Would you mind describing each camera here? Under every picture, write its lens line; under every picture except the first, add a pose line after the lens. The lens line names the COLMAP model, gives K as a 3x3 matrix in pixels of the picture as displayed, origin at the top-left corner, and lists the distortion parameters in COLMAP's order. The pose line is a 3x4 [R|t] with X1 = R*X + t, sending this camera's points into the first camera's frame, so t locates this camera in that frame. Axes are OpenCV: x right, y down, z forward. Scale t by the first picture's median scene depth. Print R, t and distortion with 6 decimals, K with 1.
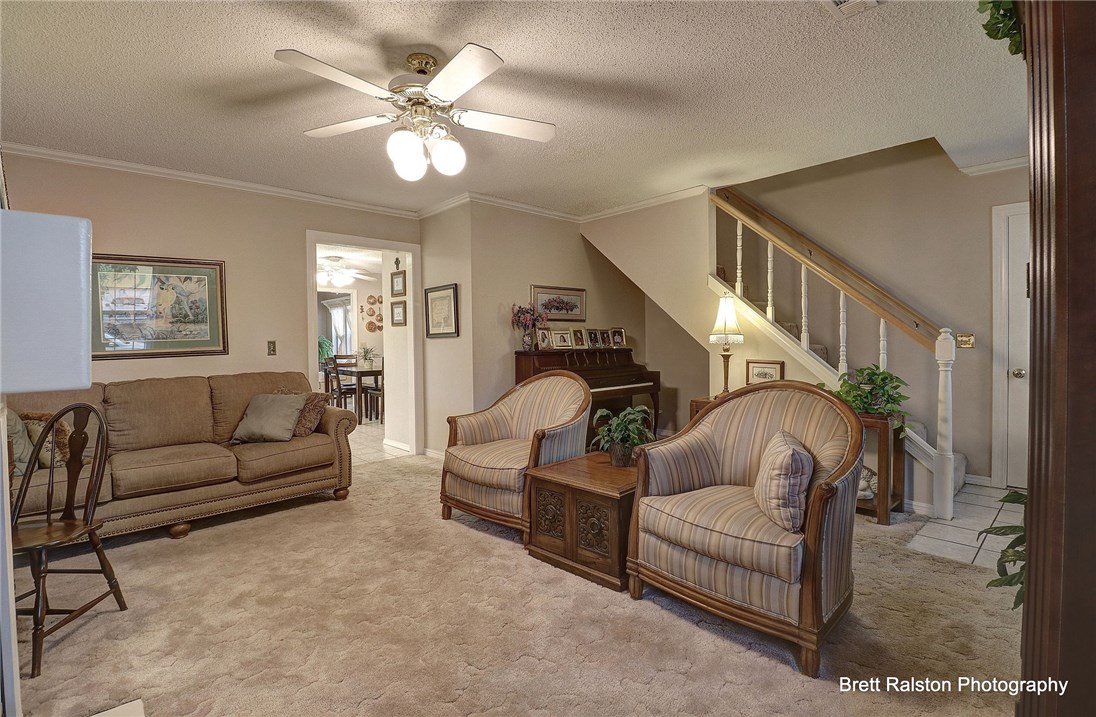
lens RADIAL K [[508.8, 0, 548.0], [0, 508.8, 358.5], [0, 0, 1]] dist [-0.000046, 0.000031]
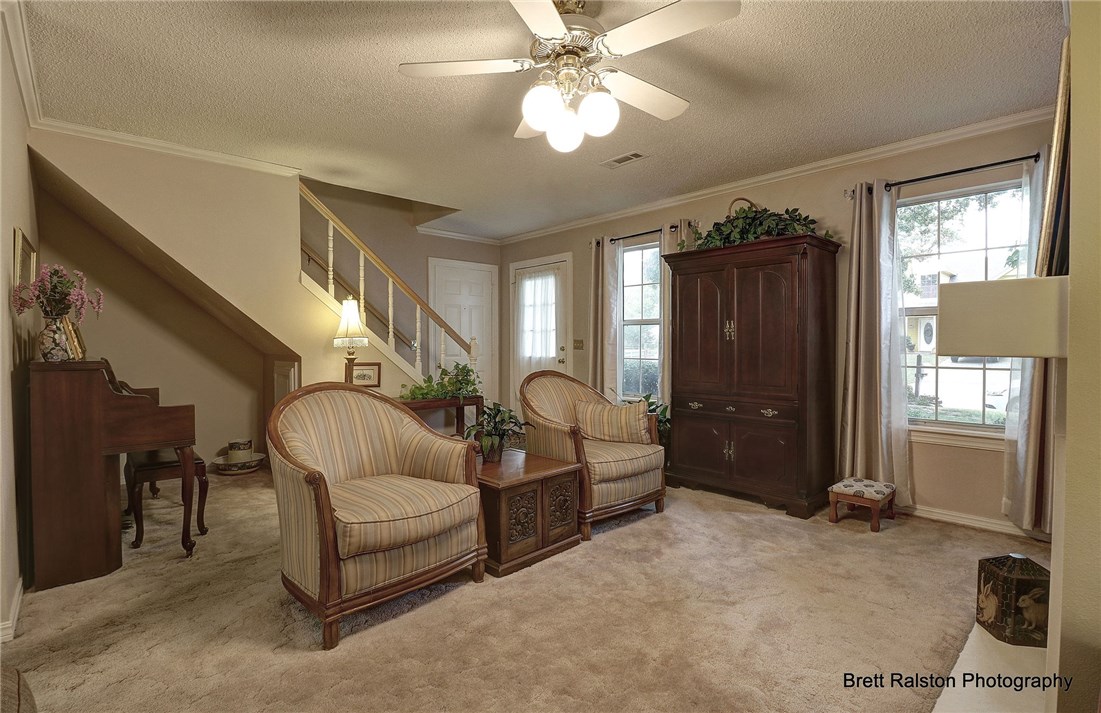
lens RADIAL K [[508.5, 0, 550.5], [0, 508.5, 356.5], [0, 0, 1]] dist [-0.001225, -0.000193]
pose [[0.010257, -0.014275, 0.999845, -0.627109], [0.035626, 0.999269, 0.013901, -0.009752], [-0.999313, 0.035478, 0.010759, 0.598184]]
